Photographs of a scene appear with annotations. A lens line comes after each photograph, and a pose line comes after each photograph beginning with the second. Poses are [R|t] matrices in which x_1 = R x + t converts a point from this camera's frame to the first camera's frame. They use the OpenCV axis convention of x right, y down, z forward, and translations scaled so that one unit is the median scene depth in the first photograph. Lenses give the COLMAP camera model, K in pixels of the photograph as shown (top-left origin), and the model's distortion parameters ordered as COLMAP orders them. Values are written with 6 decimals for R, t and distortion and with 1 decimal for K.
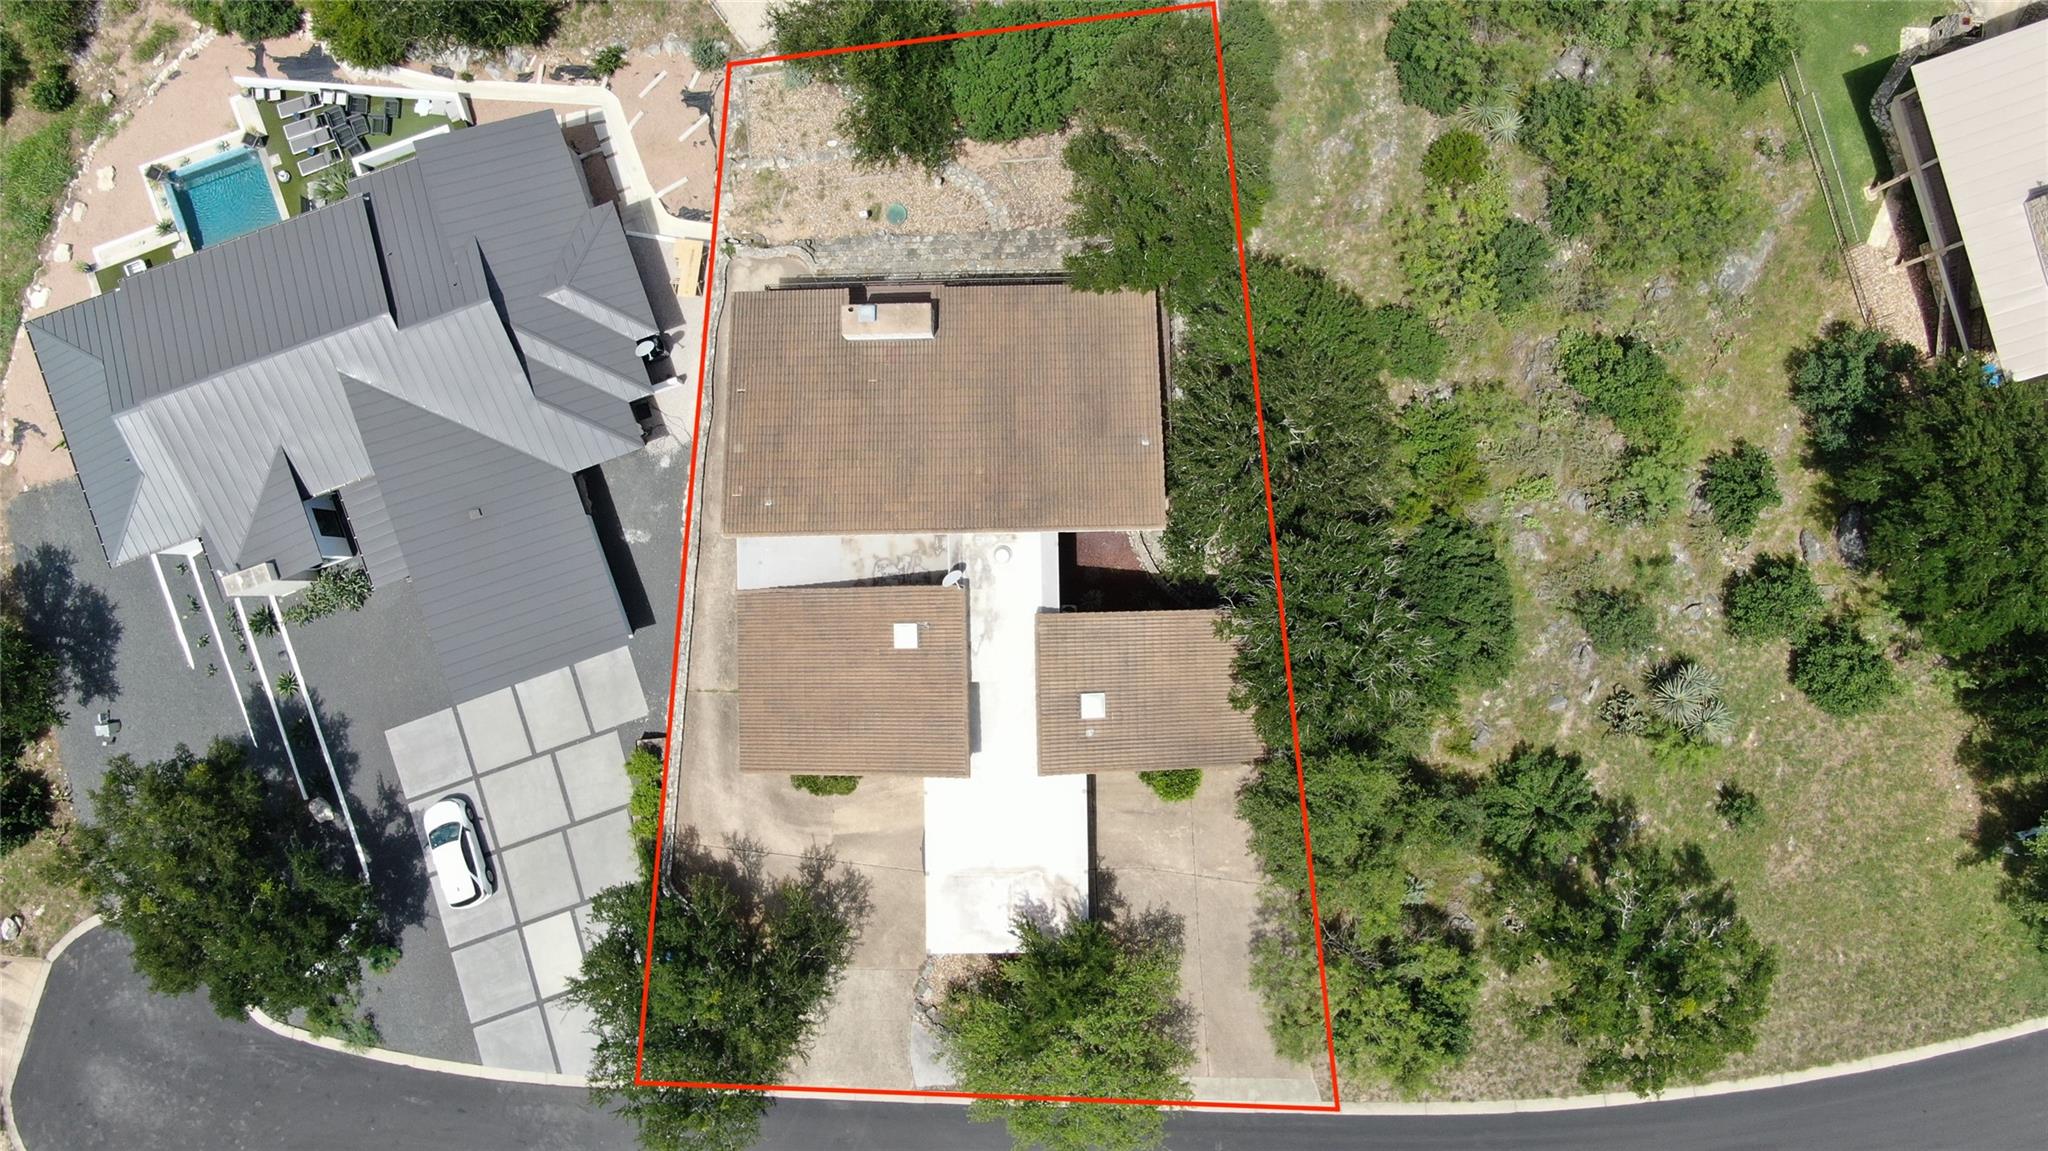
lens RADIAL K [[1679.0, 0, 1014.4], [0, 1679.0, 583.3], [0, 0, 1]] dist [0.004816, -0.012180]
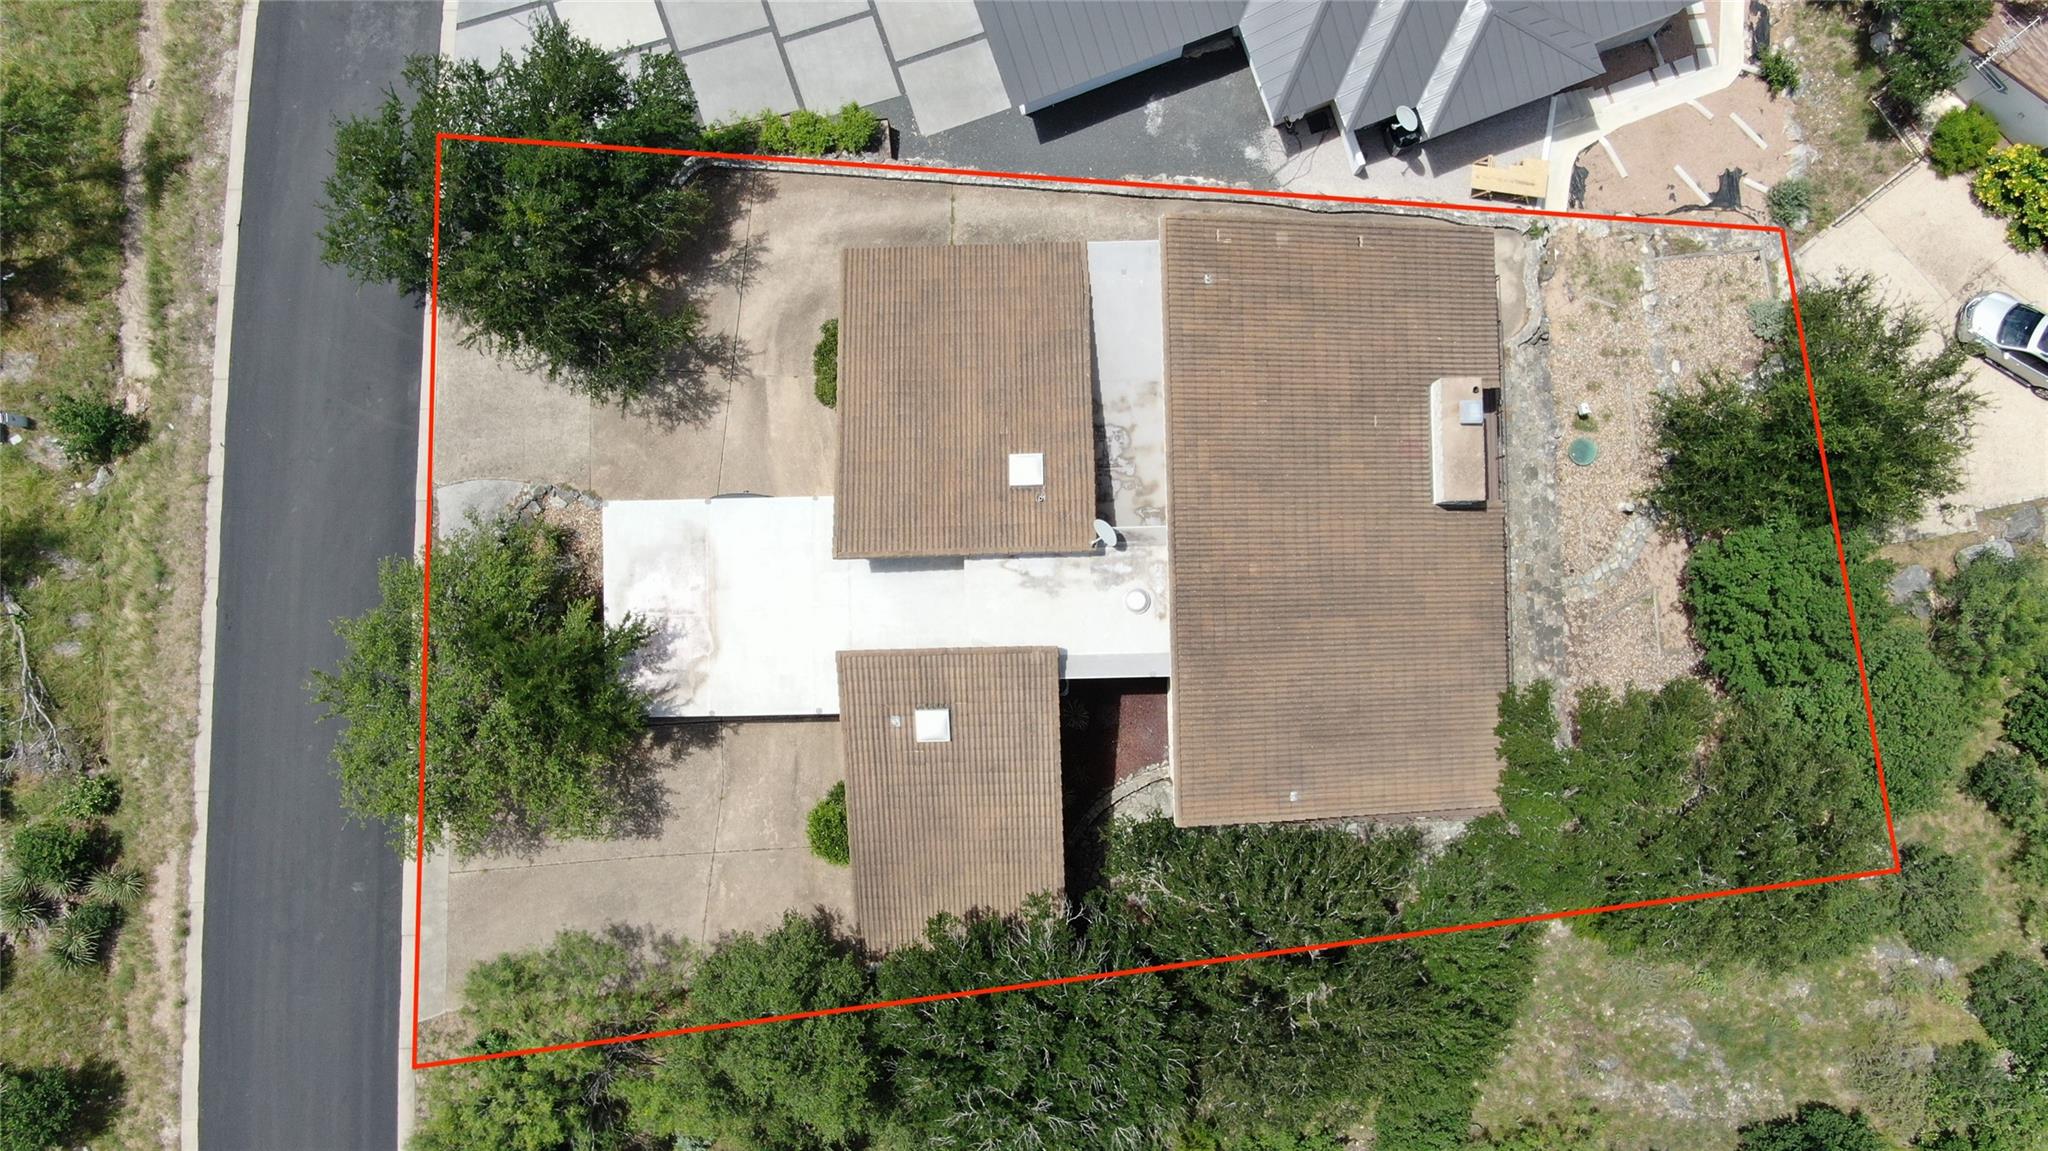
lens RADIAL K [[1731.3, 0, 975.4], [0, 1731.3, 568.7], [0, 0, 1]] dist [-0.003901, -0.001973]
pose [[0.005679, 0.999955, -0.007592, -0.014531], [-0.998129, 0.006130, 0.060828, 0.007055], [0.060872, 0.007232, 0.998119, 0.223404]]
